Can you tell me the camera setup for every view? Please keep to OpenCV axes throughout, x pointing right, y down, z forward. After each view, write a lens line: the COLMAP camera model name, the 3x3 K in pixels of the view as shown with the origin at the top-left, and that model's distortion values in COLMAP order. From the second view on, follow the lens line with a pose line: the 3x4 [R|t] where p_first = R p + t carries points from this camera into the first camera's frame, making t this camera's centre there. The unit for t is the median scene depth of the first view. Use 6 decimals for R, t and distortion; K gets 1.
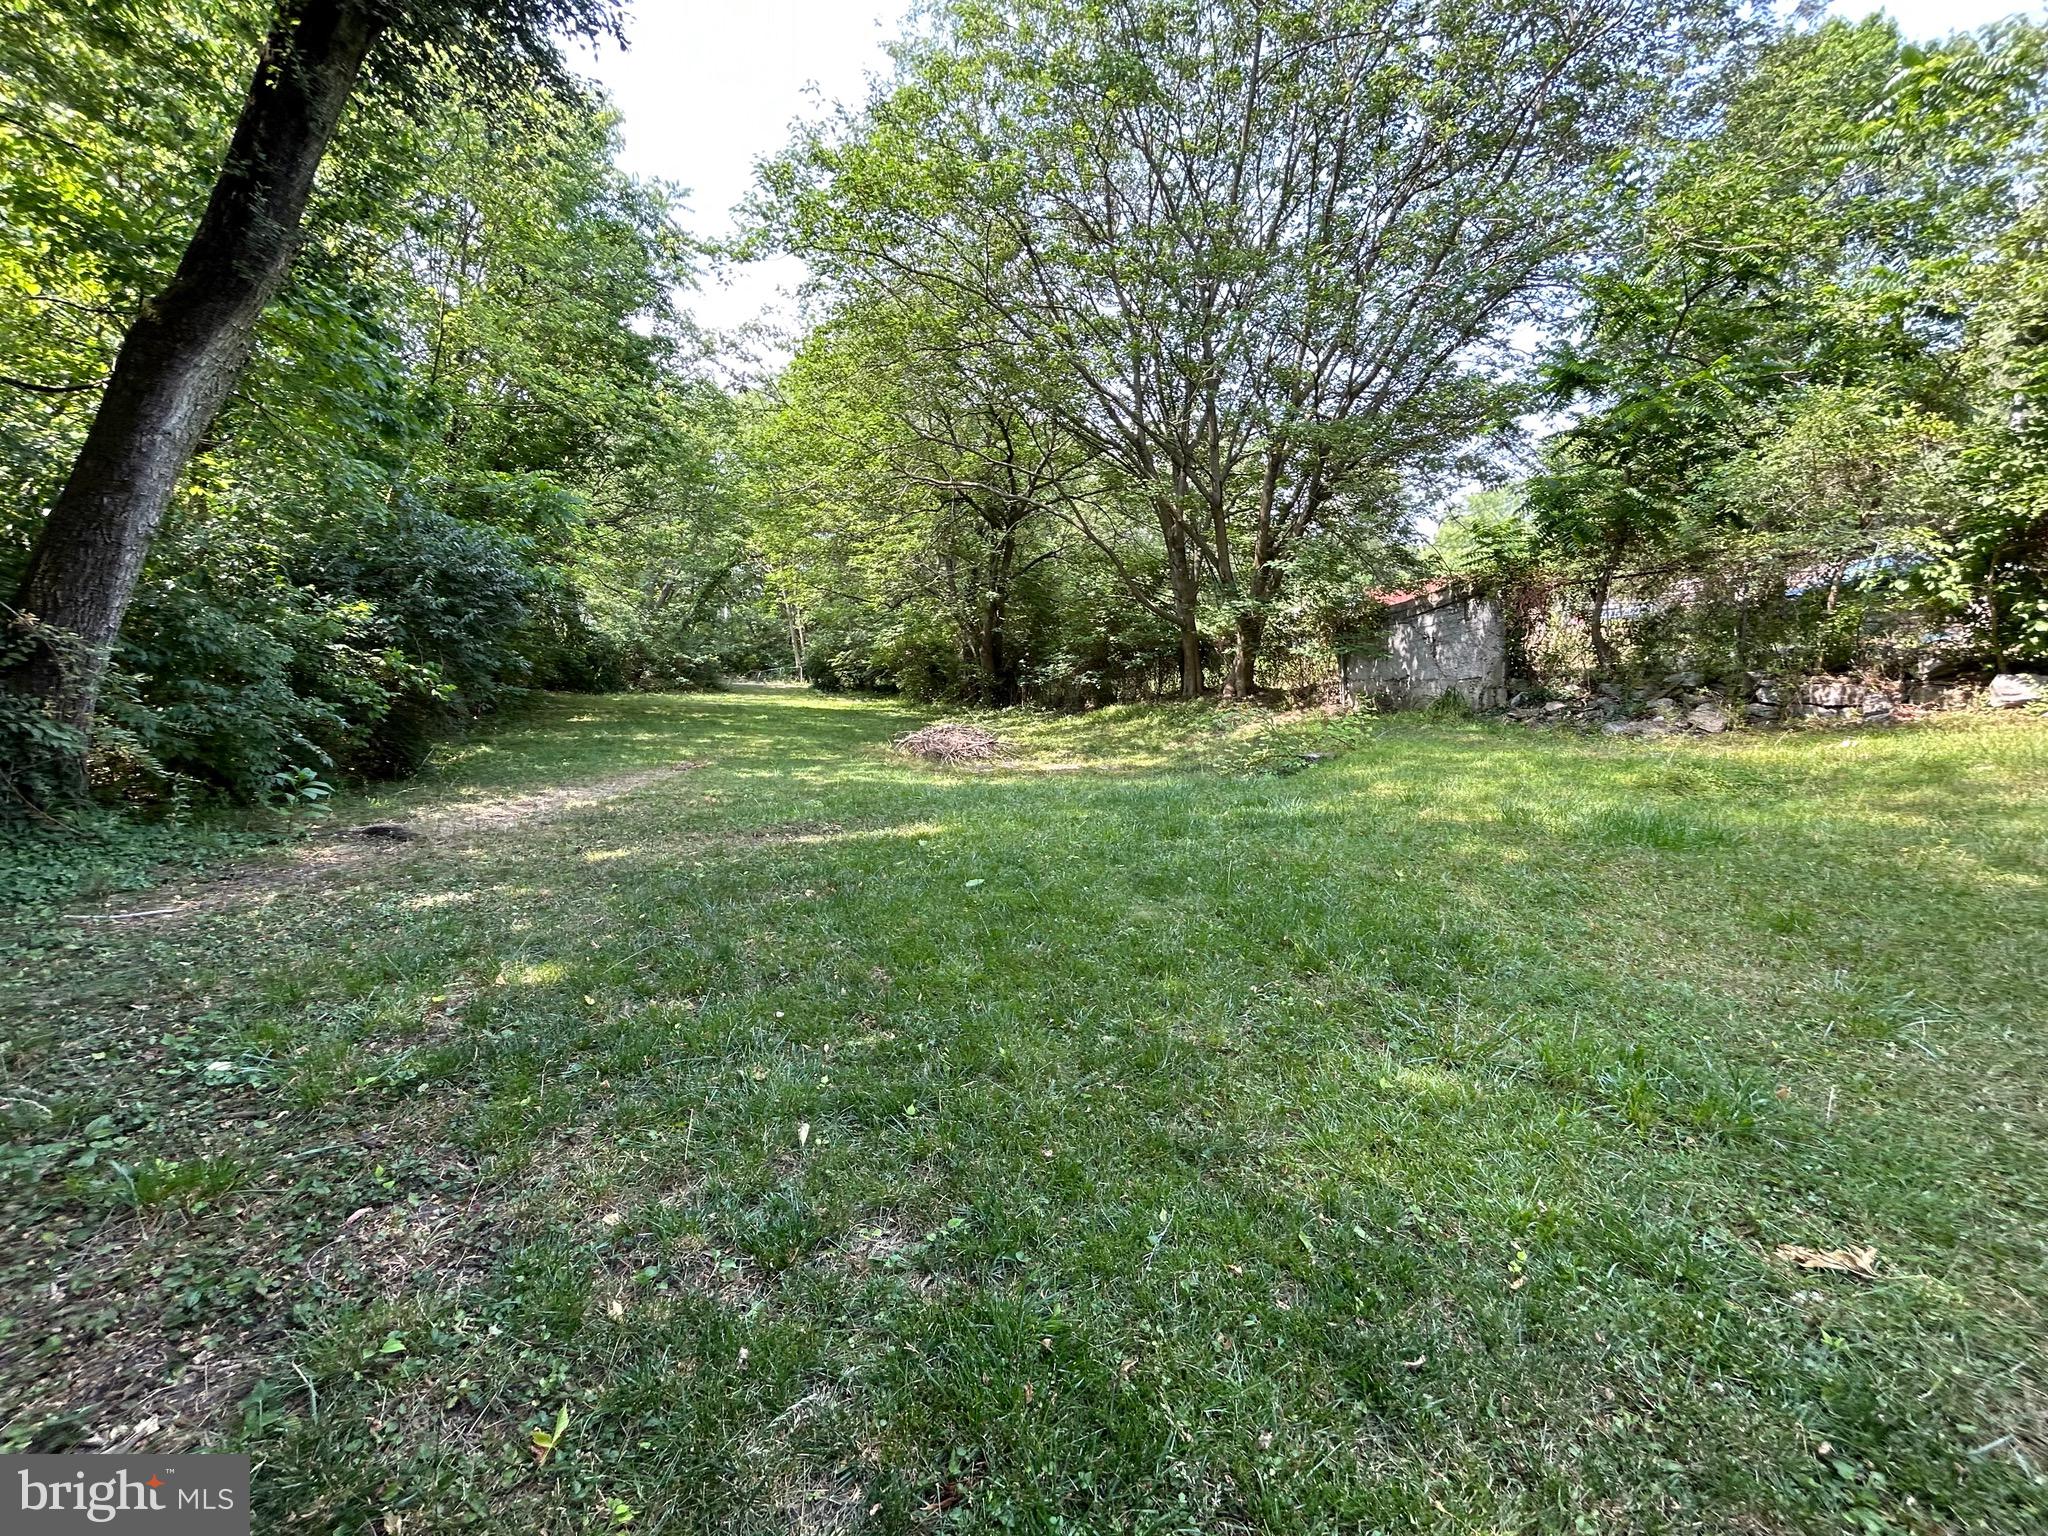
lens RADIAL K [[828.7, 0, 1019.2], [0, 828.7, 763.7], [0, 0, 1]] dist [-0.001434, 0.000653]
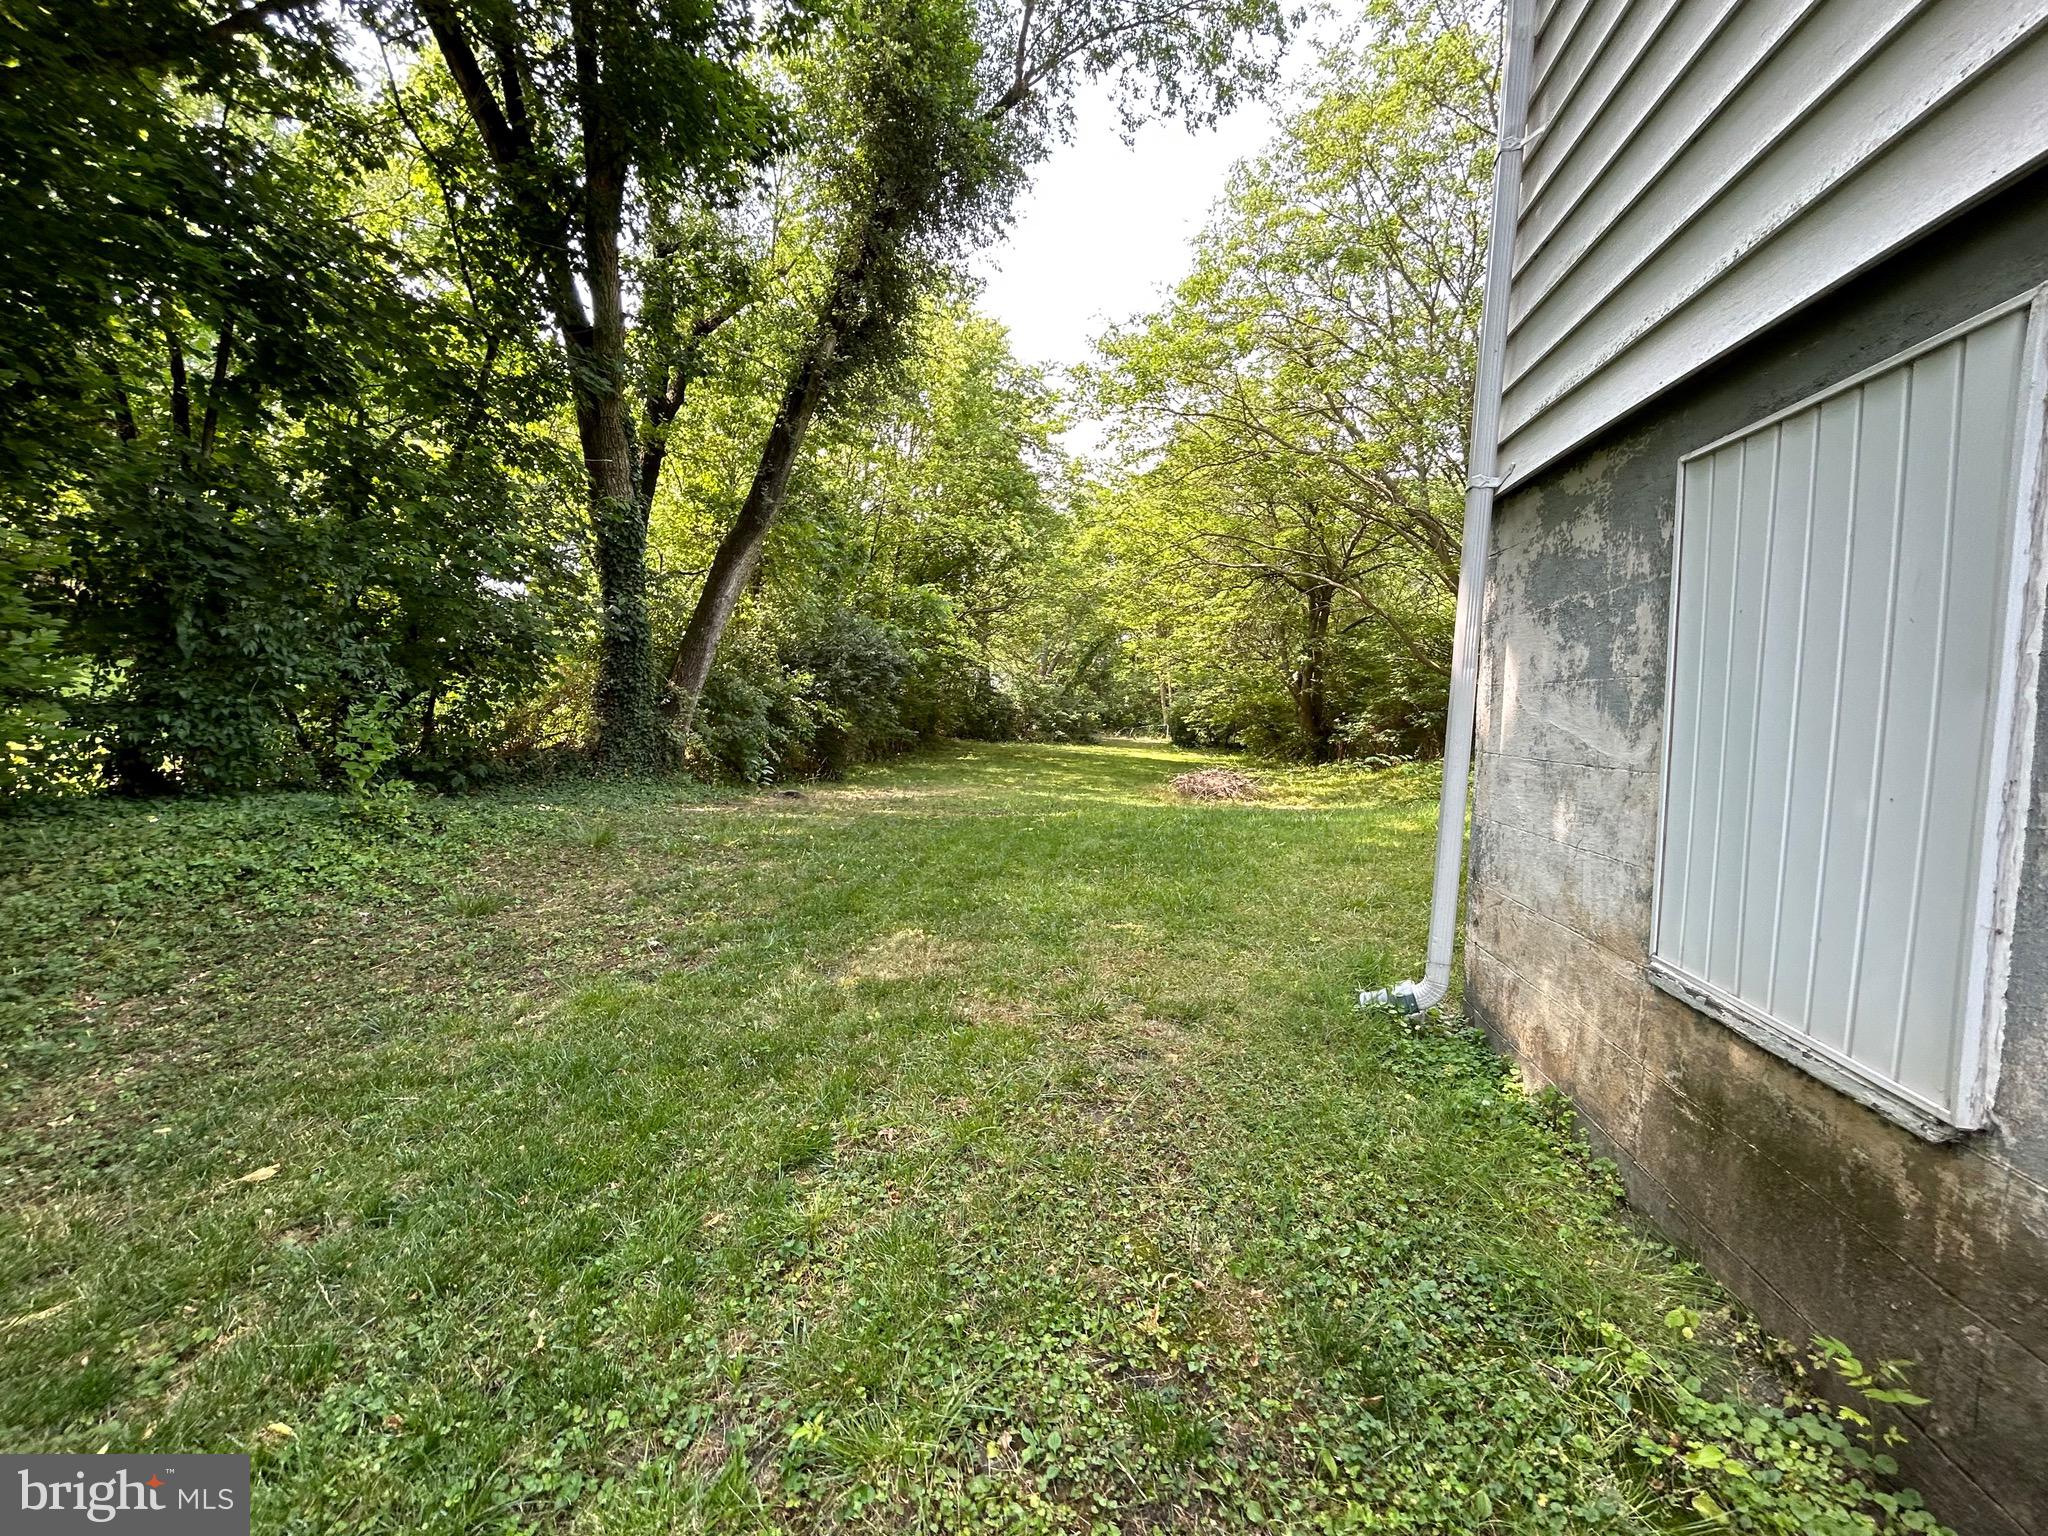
lens RADIAL K [[828.7, 0, 1019.2], [0, 828.7, 763.7], [0, 0, 1]] dist [-0.001434, 0.000653]
pose [[0.885562, 0.039492, -0.462840, 0.192296], [-0.073555, 0.995730, -0.055772, 0.027233], [0.458661, 0.083434, 0.884686, -0.150695]]
